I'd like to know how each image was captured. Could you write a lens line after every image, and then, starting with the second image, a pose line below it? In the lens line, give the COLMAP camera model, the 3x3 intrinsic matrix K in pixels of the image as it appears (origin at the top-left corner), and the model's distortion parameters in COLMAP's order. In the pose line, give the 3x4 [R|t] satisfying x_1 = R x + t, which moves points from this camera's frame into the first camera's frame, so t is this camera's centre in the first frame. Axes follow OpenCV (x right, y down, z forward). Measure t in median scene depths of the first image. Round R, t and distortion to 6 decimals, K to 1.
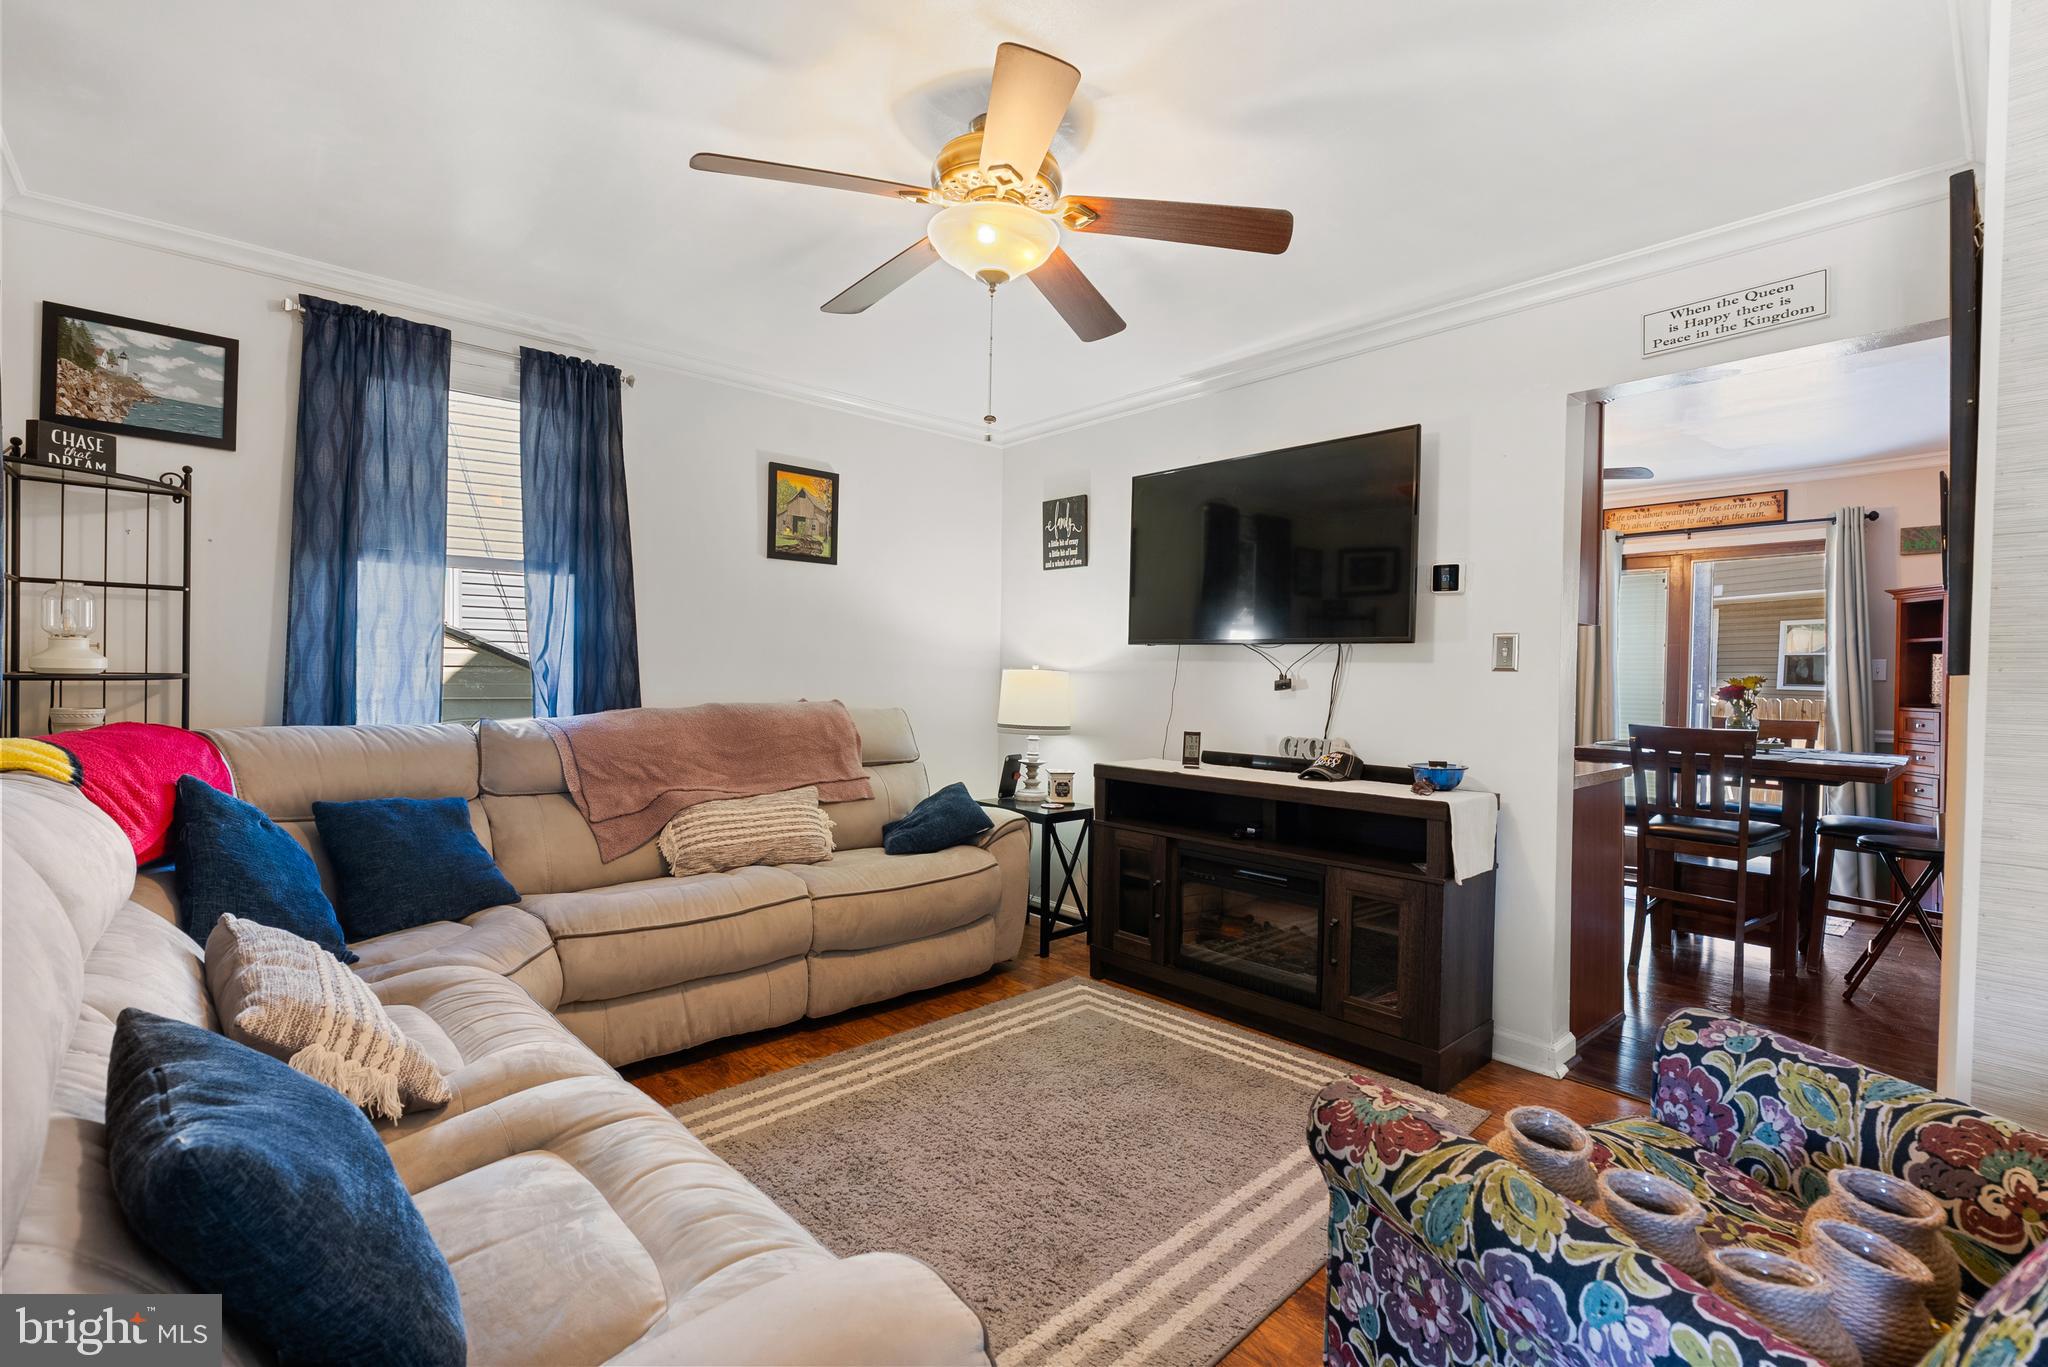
lens RADIAL K [[933.3, 0, 1022.5], [0, 933.3, 682.6], [0, 0, 1]] dist [-0.006073, 0.000681]
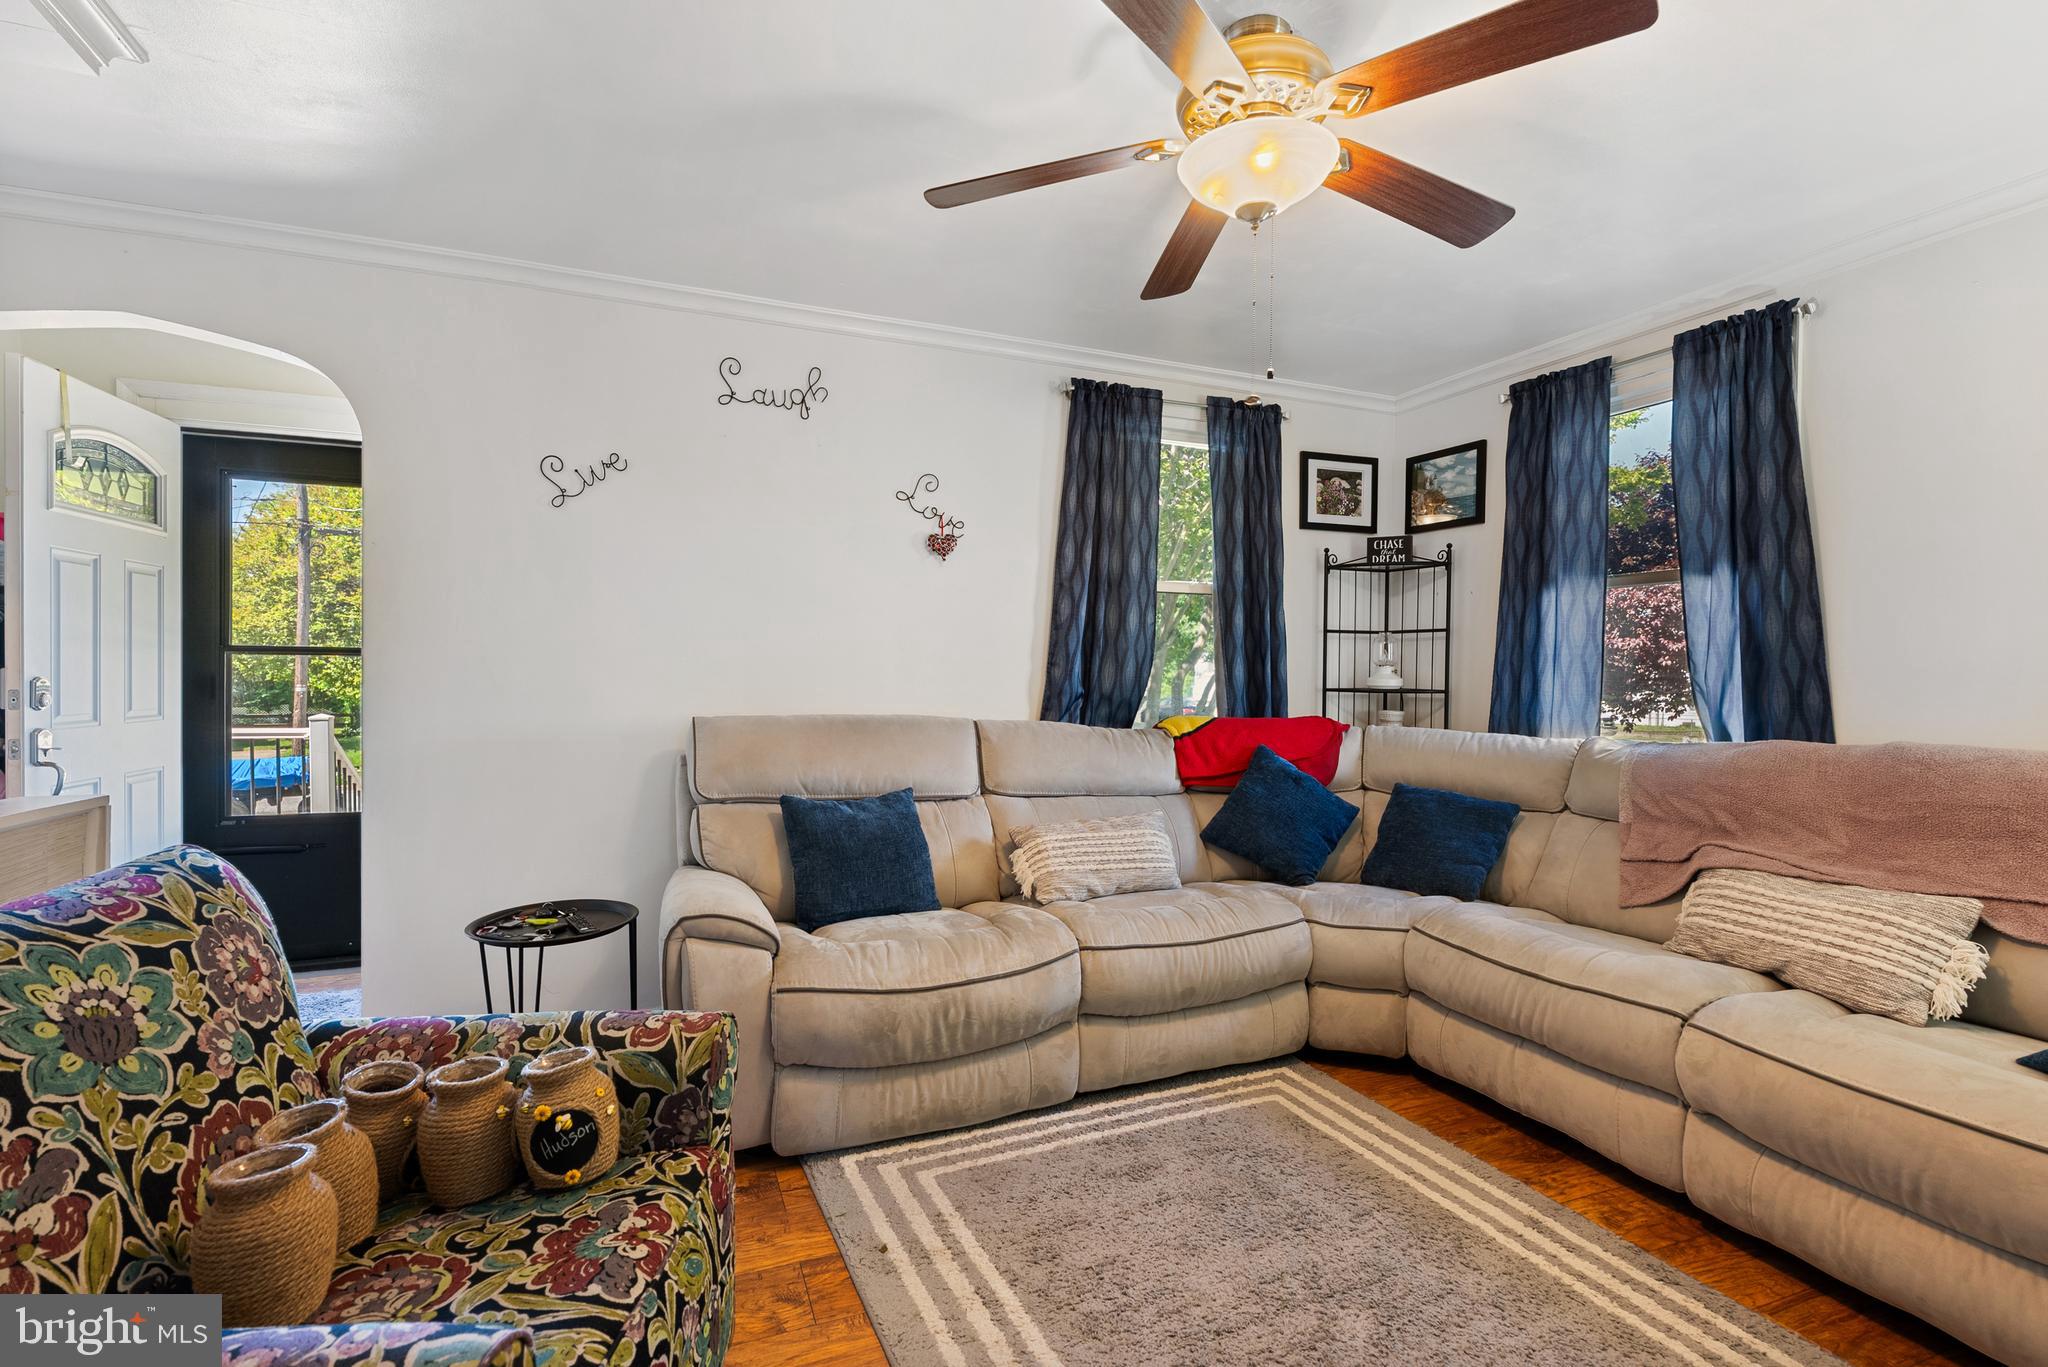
lens RADIAL K [[933.3, 0, 1006.8], [0, 933.3, 678.1], [0, 0, 1]] dist [-0.006073, 0.000681]
pose [[-0.348981, -0.011702, -0.937057, 0.616235], [-0.024832, 0.999686, -0.003236, -0.005736], [0.936801, 0.022140, -0.349162, 0.805535]]
